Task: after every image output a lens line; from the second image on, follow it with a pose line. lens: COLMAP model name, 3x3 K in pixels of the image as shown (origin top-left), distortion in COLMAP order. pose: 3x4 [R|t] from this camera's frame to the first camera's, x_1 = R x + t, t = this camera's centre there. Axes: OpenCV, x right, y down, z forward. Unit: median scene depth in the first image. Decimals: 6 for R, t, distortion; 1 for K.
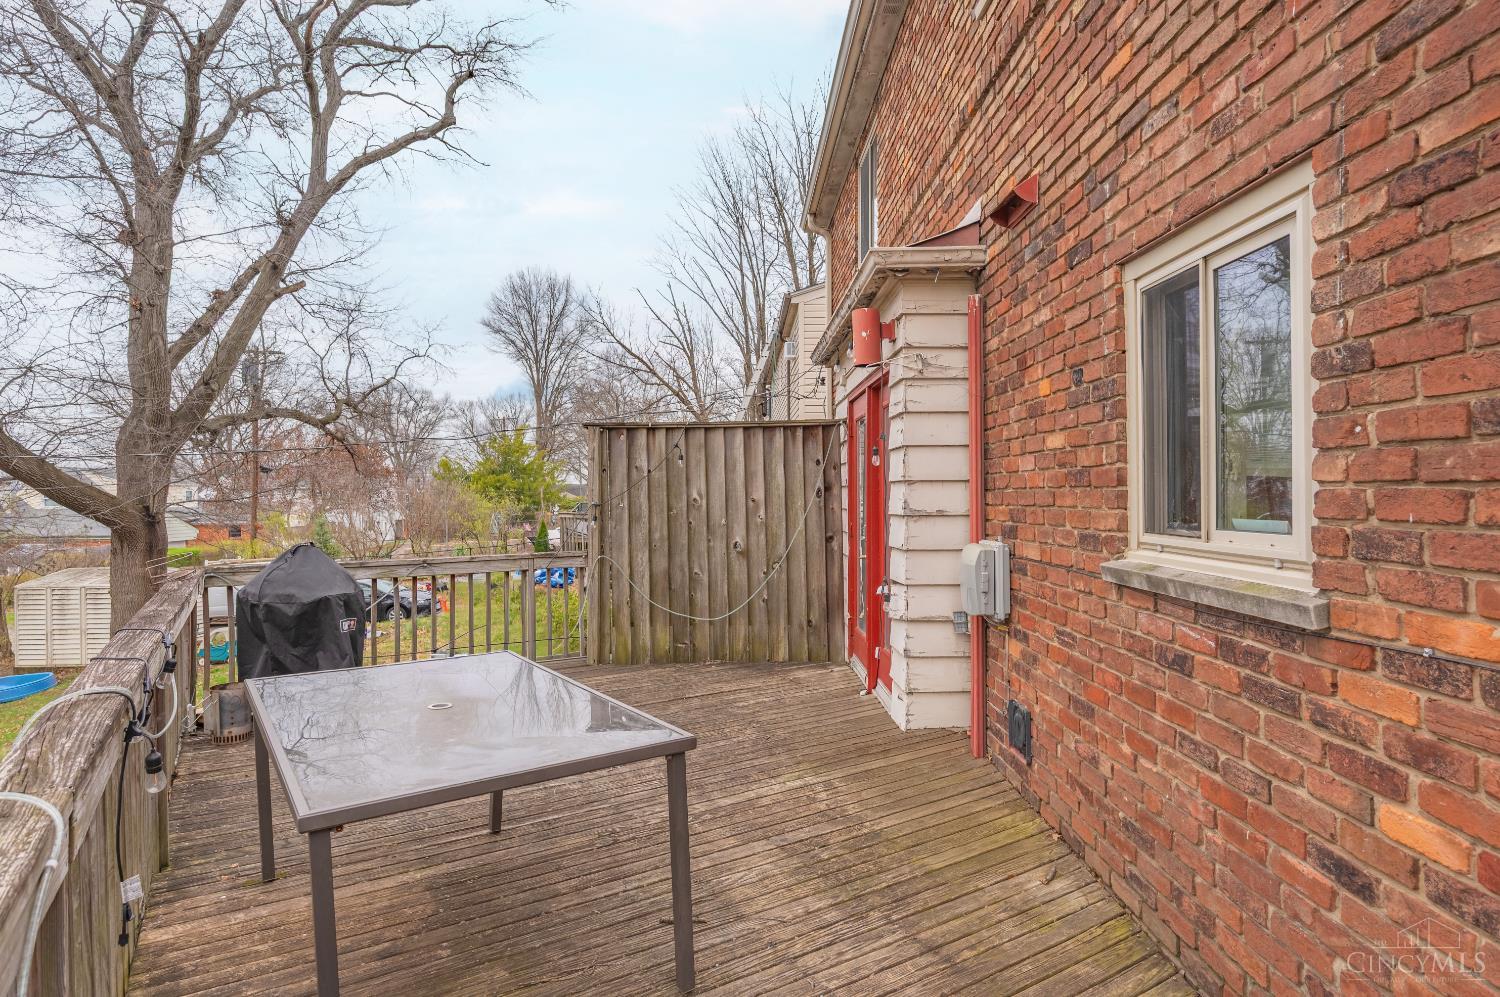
lens RADIAL K [[823.5, 0, 751.0], [0, 823.5, 497.0], [0, 0, 1]] dist [0.004518, -0.000896]
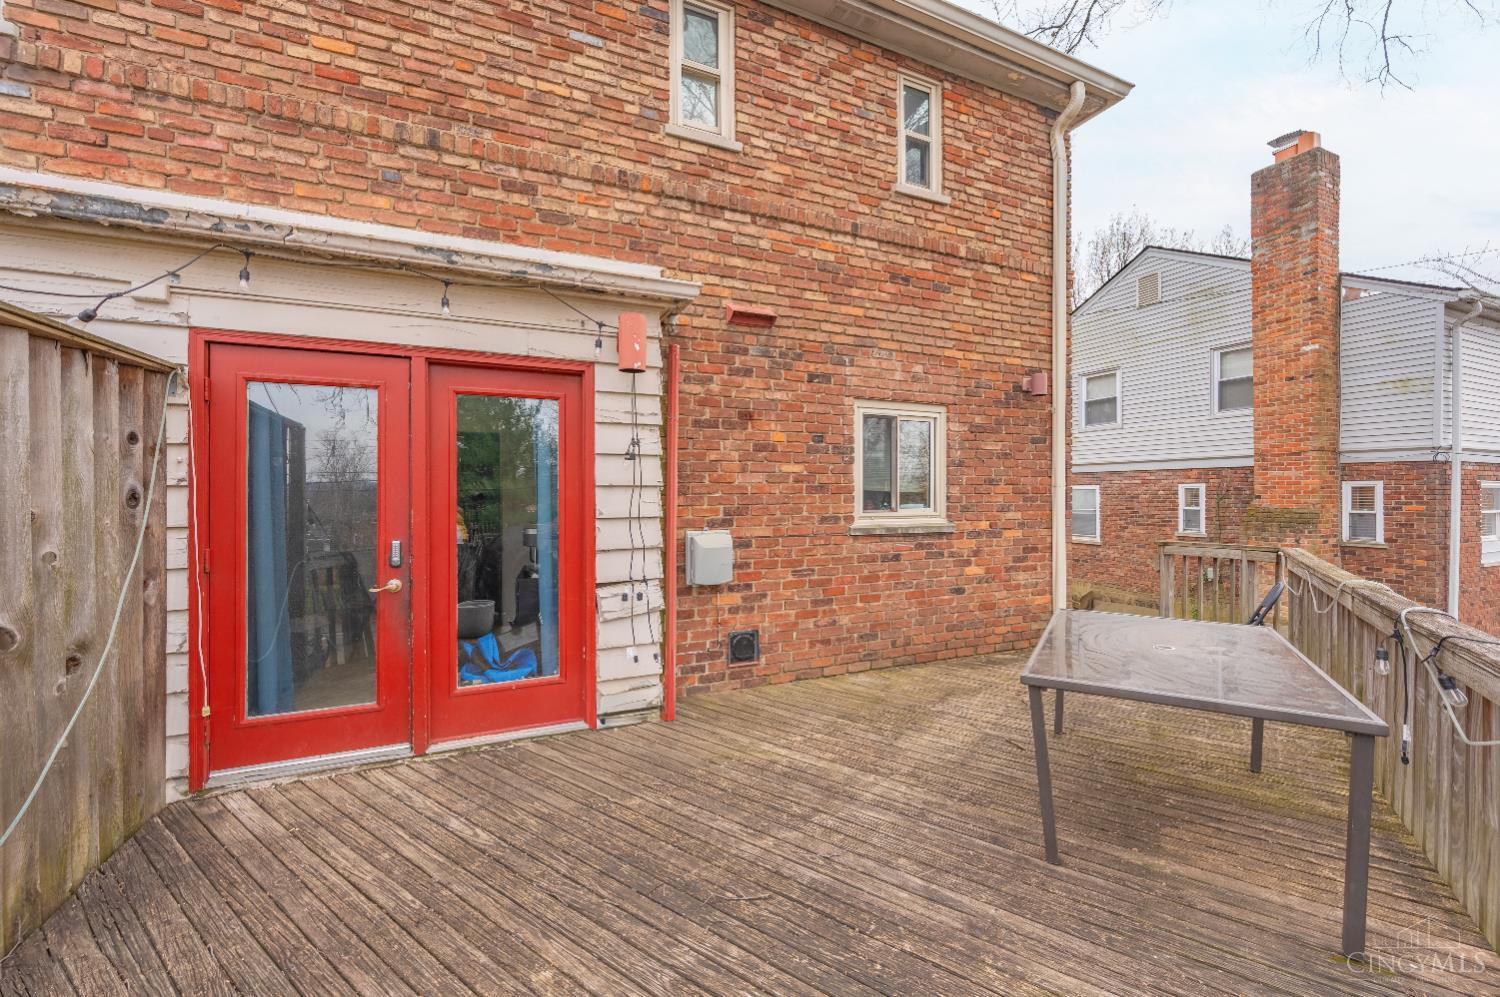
lens RADIAL K [[591.5, 0, 752.4], [0, 591.5, 493.1], [0, 0, 1]] dist [-0.002059, -0.000080]
pose [[-0.389150, 0.009157, 0.921129, -1.240398], [0.008435, 0.999944, -0.006377, -0.006612], [-0.921136, 0.005288, -0.389205, 2.443487]]
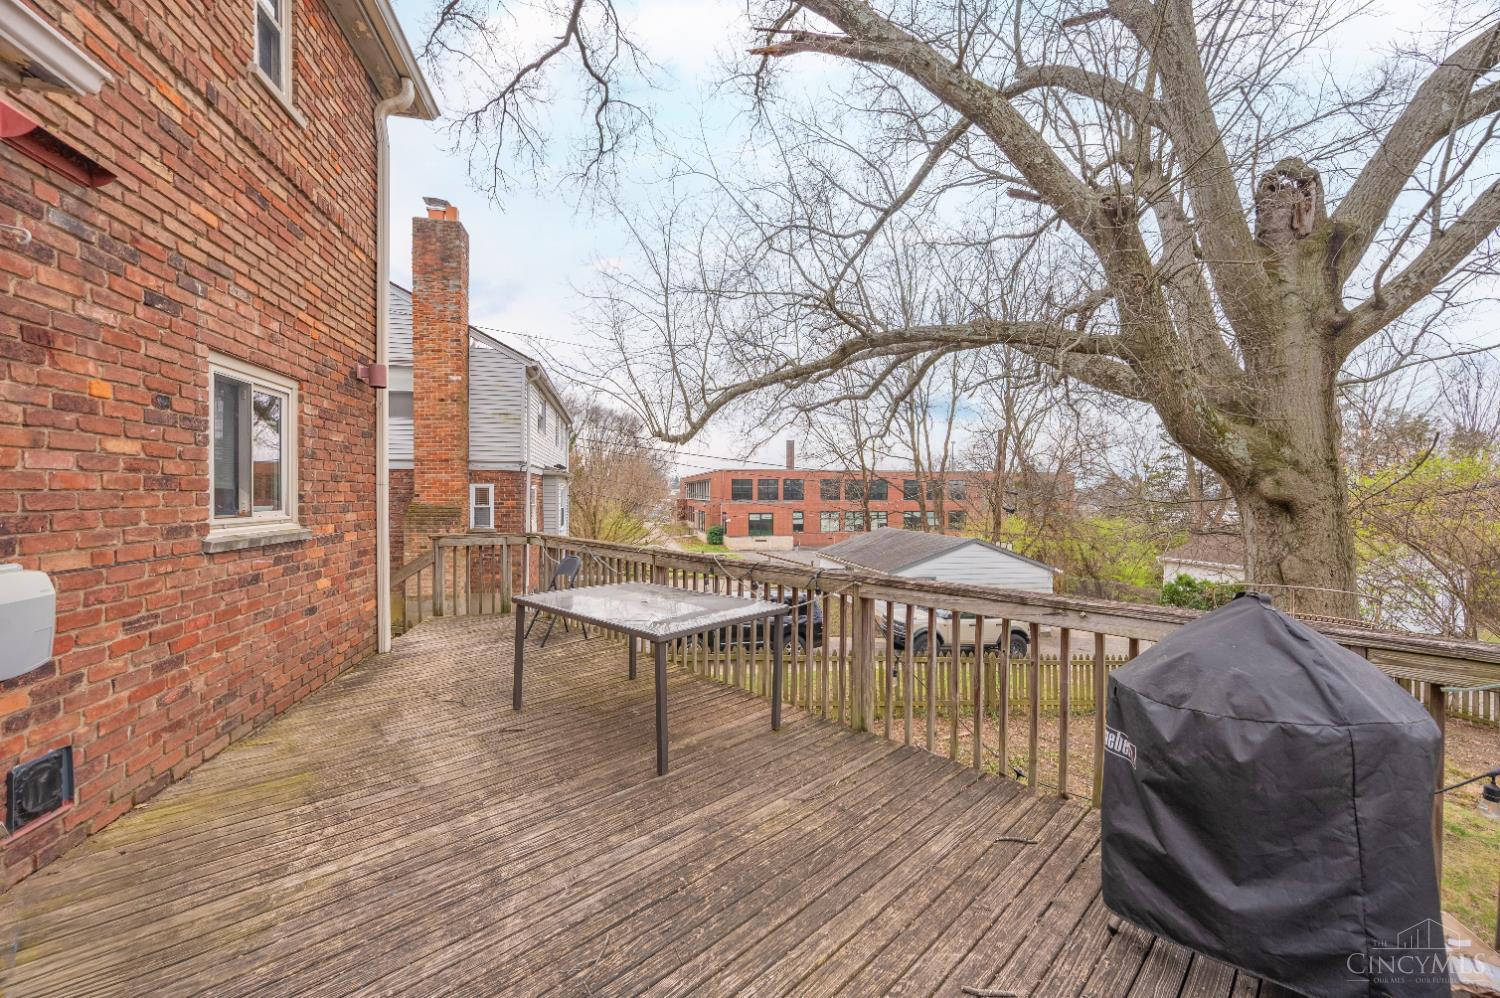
lens RADIAL K [[591.5, 0, 743.0], [0, 591.5, 499.3], [0, 0, 1]] dist [-0.002059, -0.000080]
pose [[-0.981612, 0.008319, -0.190707, -0.415145], [0.005329, 0.999855, 0.016188, -0.011575], [0.190814, 0.014874, -0.981514, 2.913049]]
